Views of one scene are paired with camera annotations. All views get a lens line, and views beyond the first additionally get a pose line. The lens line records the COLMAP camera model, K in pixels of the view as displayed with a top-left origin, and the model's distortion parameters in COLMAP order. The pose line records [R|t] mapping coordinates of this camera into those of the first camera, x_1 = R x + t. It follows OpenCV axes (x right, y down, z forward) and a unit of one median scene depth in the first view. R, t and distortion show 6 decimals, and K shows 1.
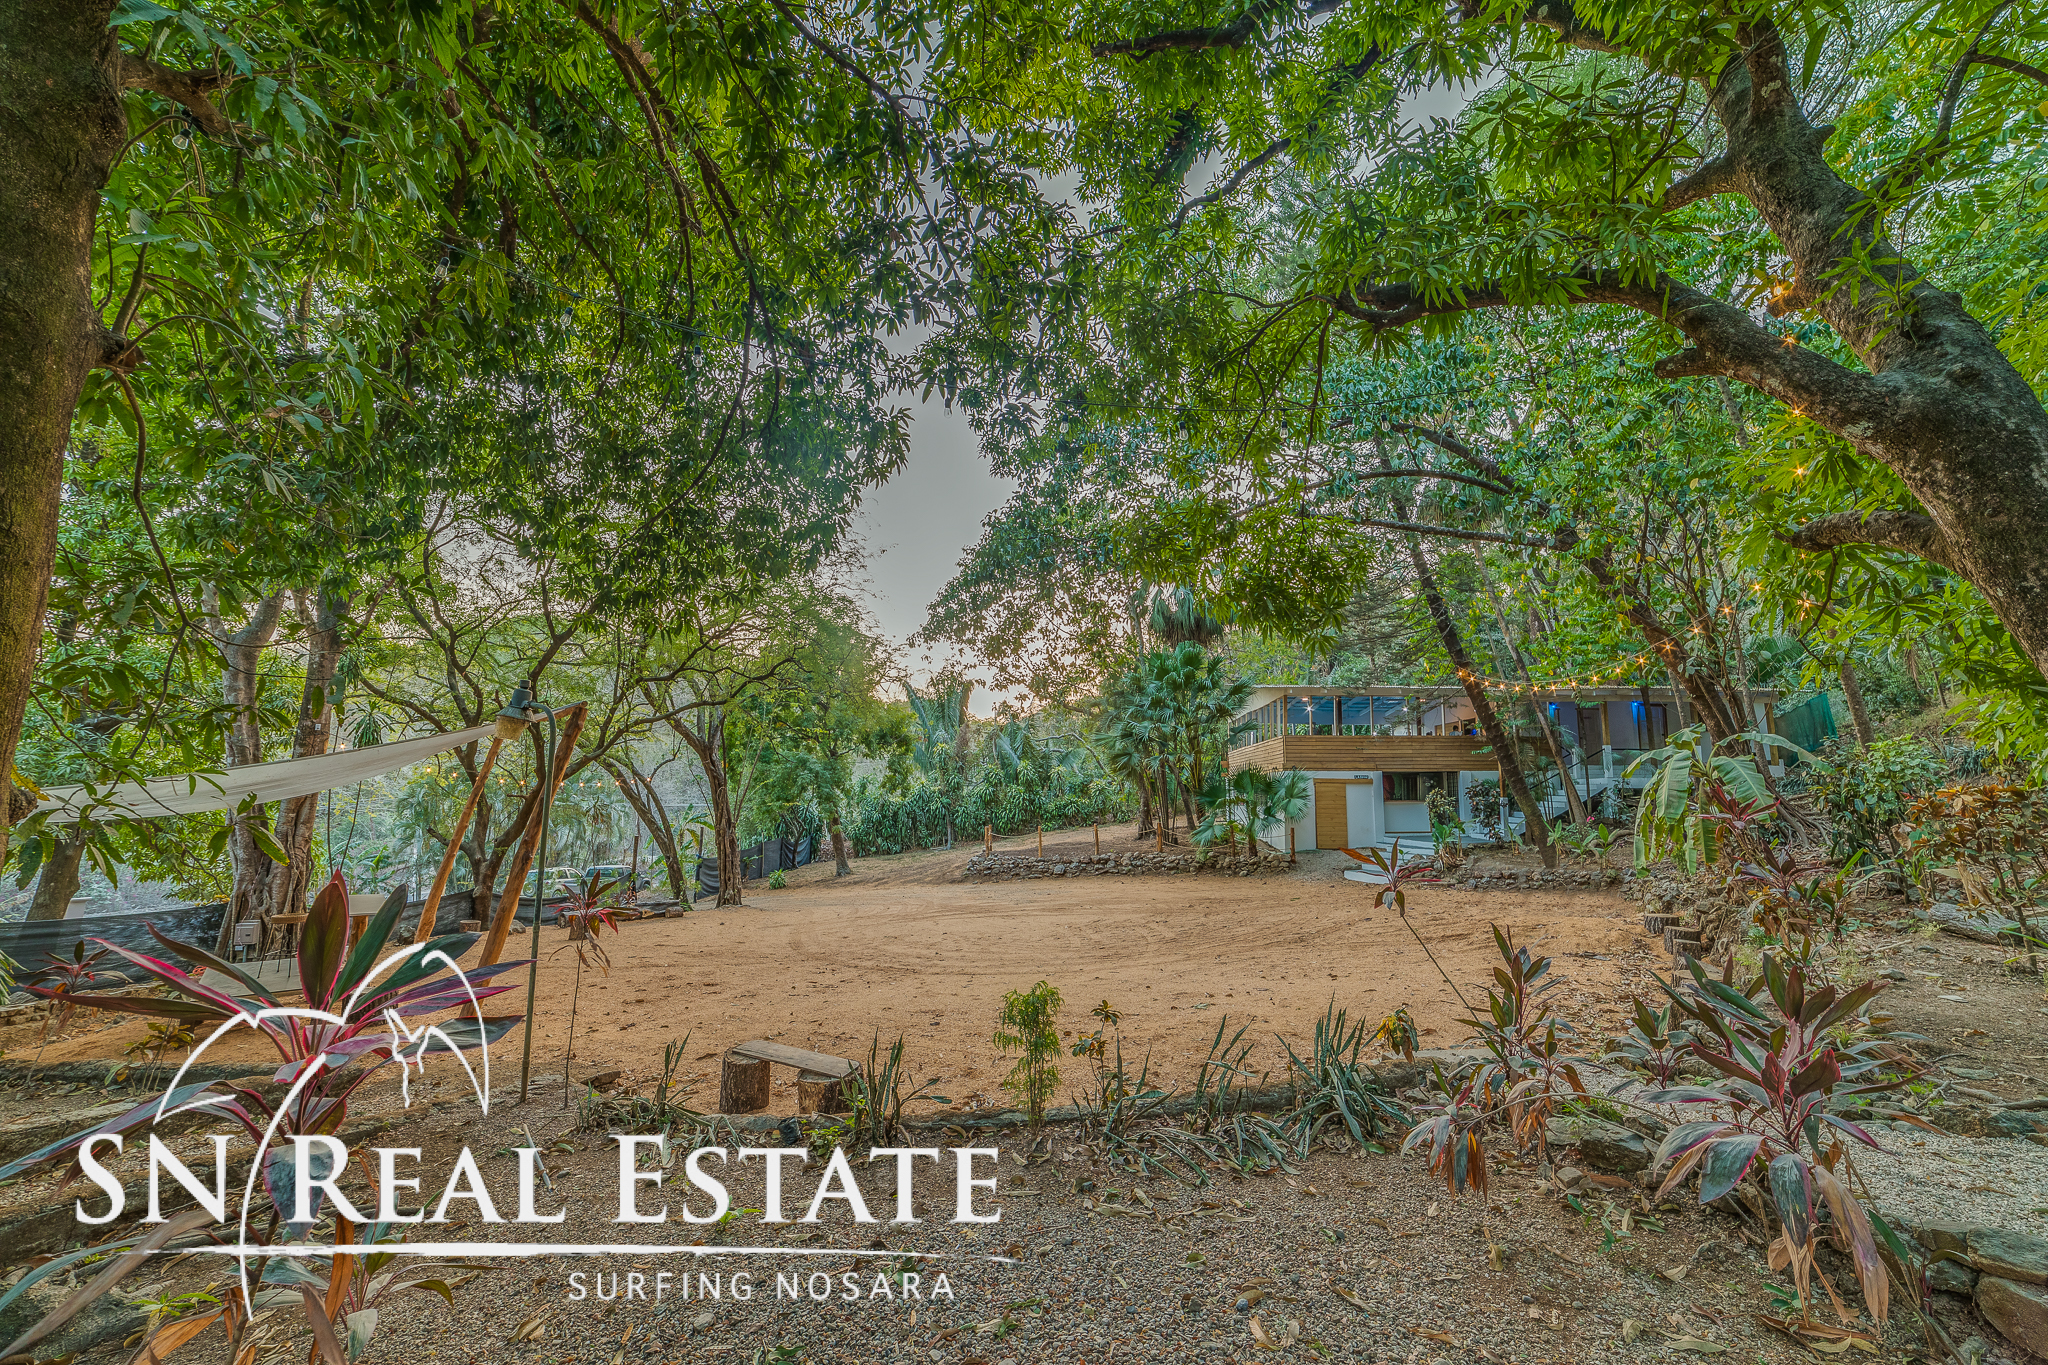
lens RADIAL K [[811.0, 0, 1026.6], [0, 811.0, 684.0], [0, 0, 1]] dist [-0.090000, 0.036606]
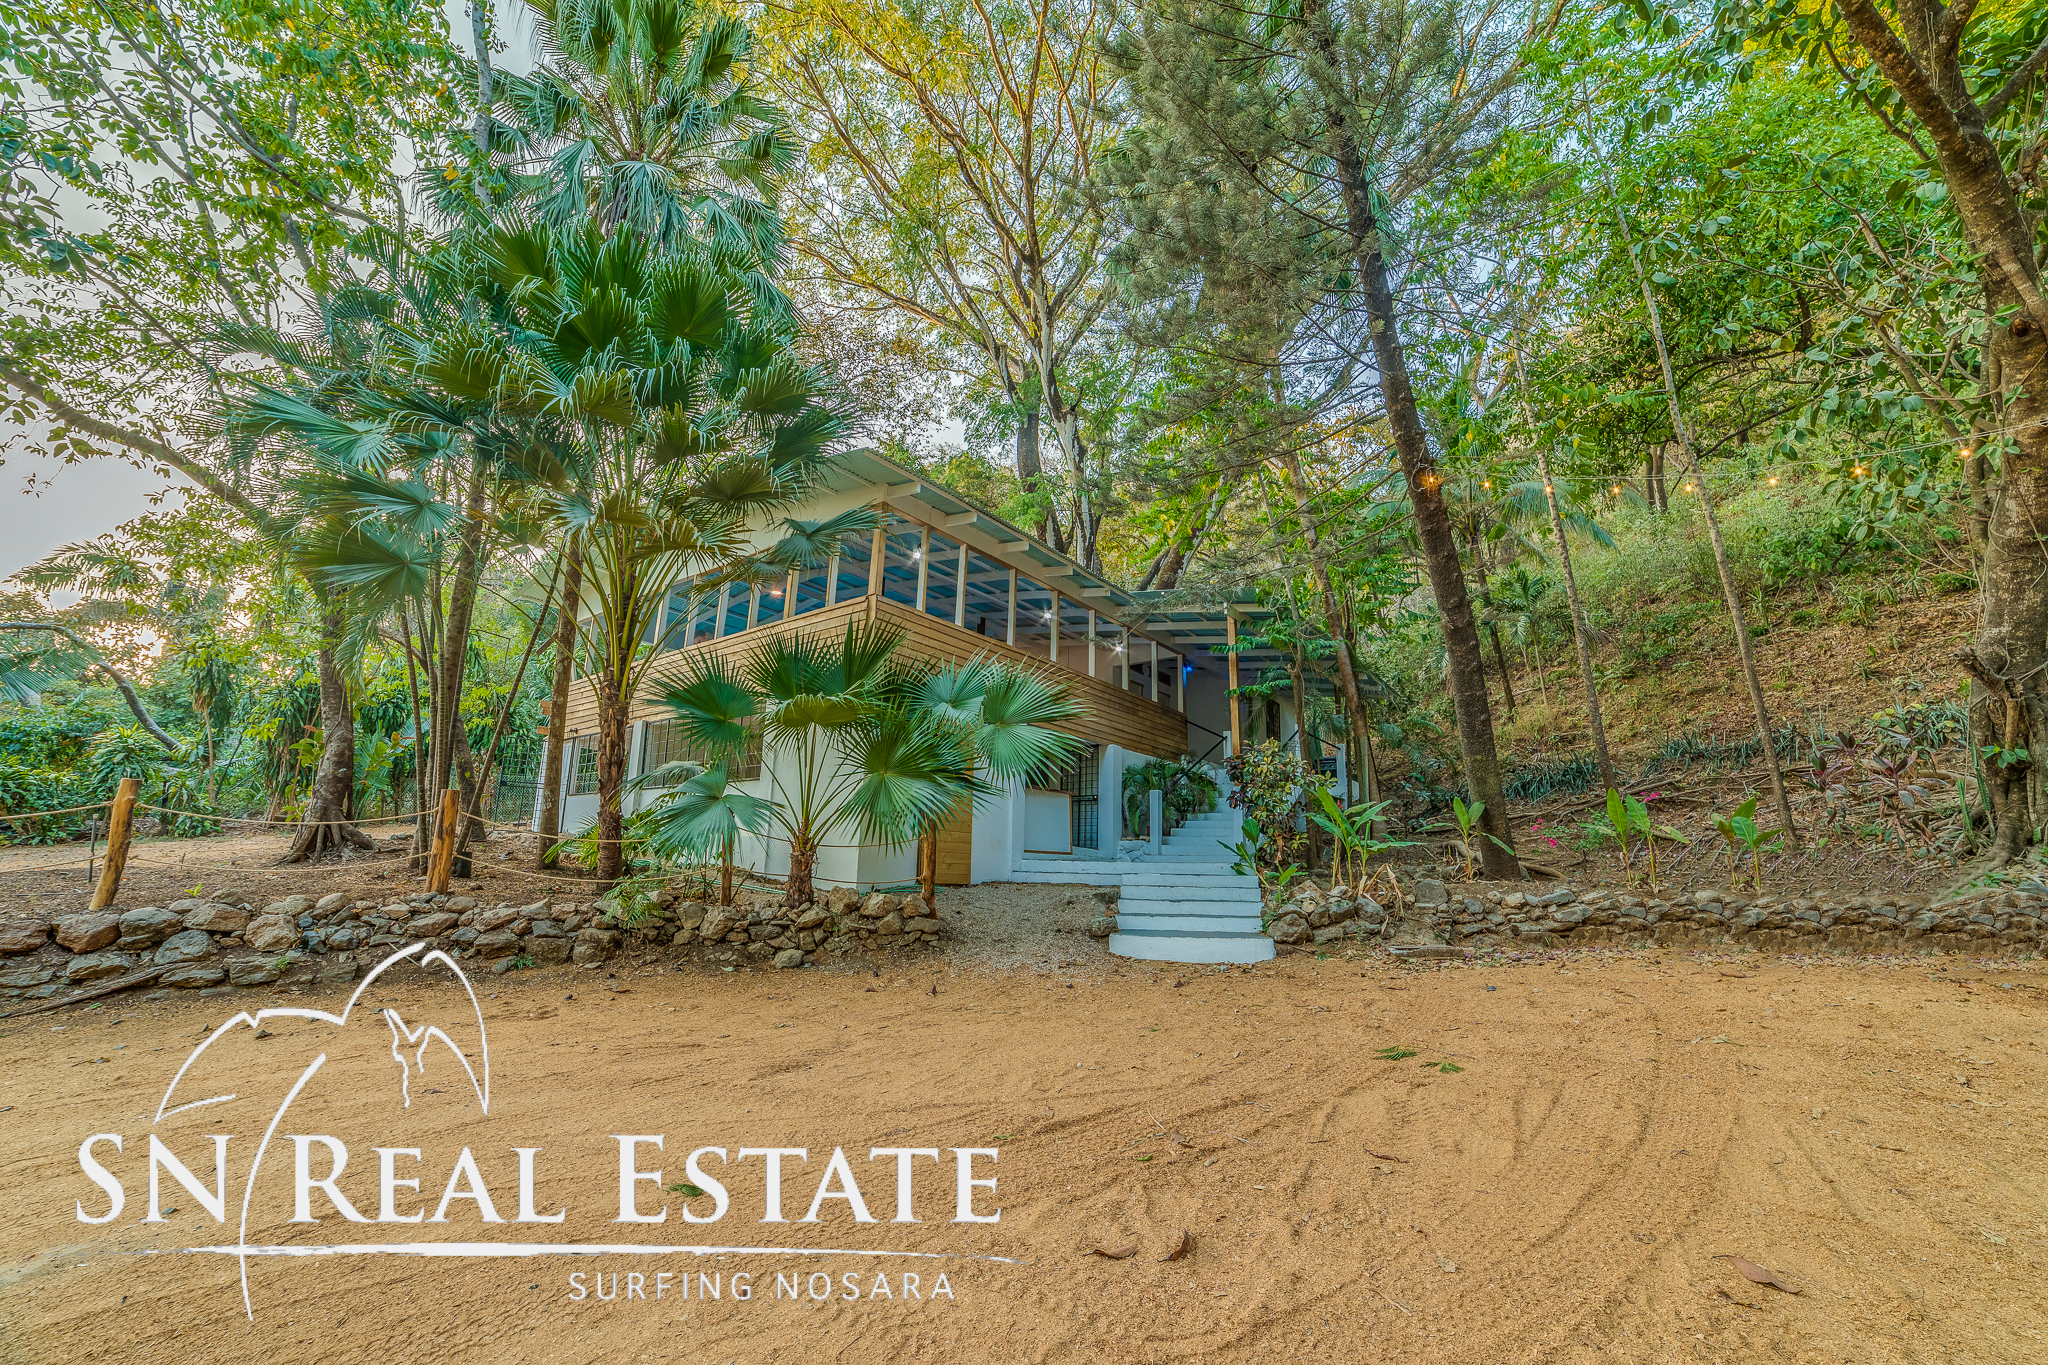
lens RADIAL K [[811.0, 0, 1026.6], [0, 811.0, 684.0], [0, 0, 1]] dist [-0.090000, 0.036606]
pose [[0.564673, 0.193663, 0.802271, 0.048275], [-0.133368, 0.980715, -0.142868, 0.145292], [-0.814468, -0.026323, 0.579612, 0.664021]]
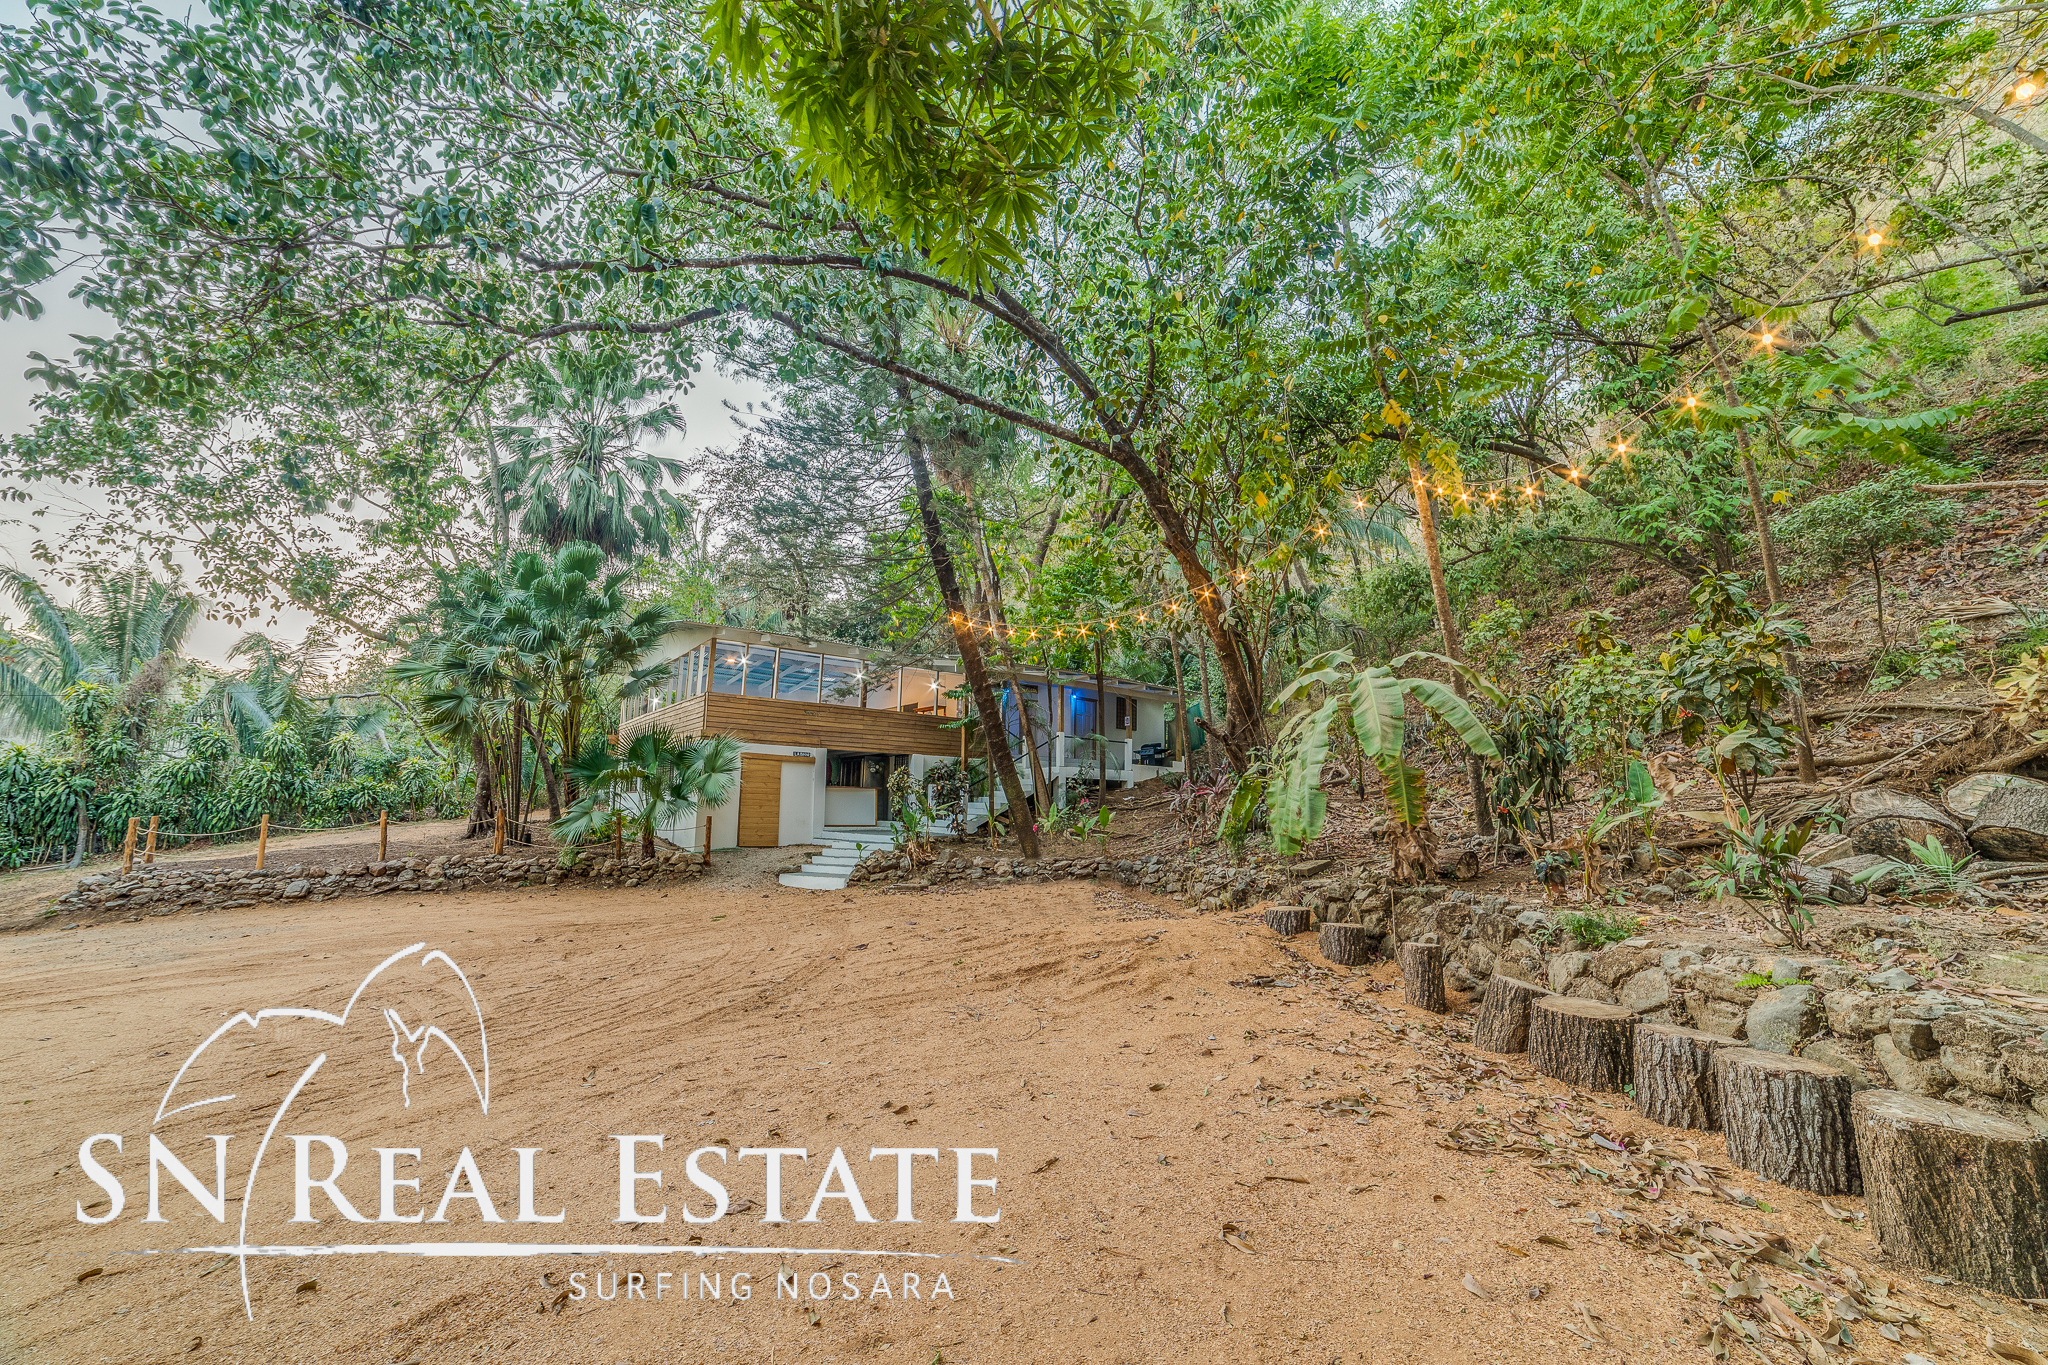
lens RADIAL K [[811.0, 0, 1026.6], [0, 811.0, 684.0], [0, 0, 1]] dist [-0.090000, 0.036606]
pose [[0.745901, 0.104512, 0.657806, 0.053587], [-0.095862, 0.994175, -0.049254, 0.060899], [-0.659122, -0.026320, 0.751575, 0.244638]]
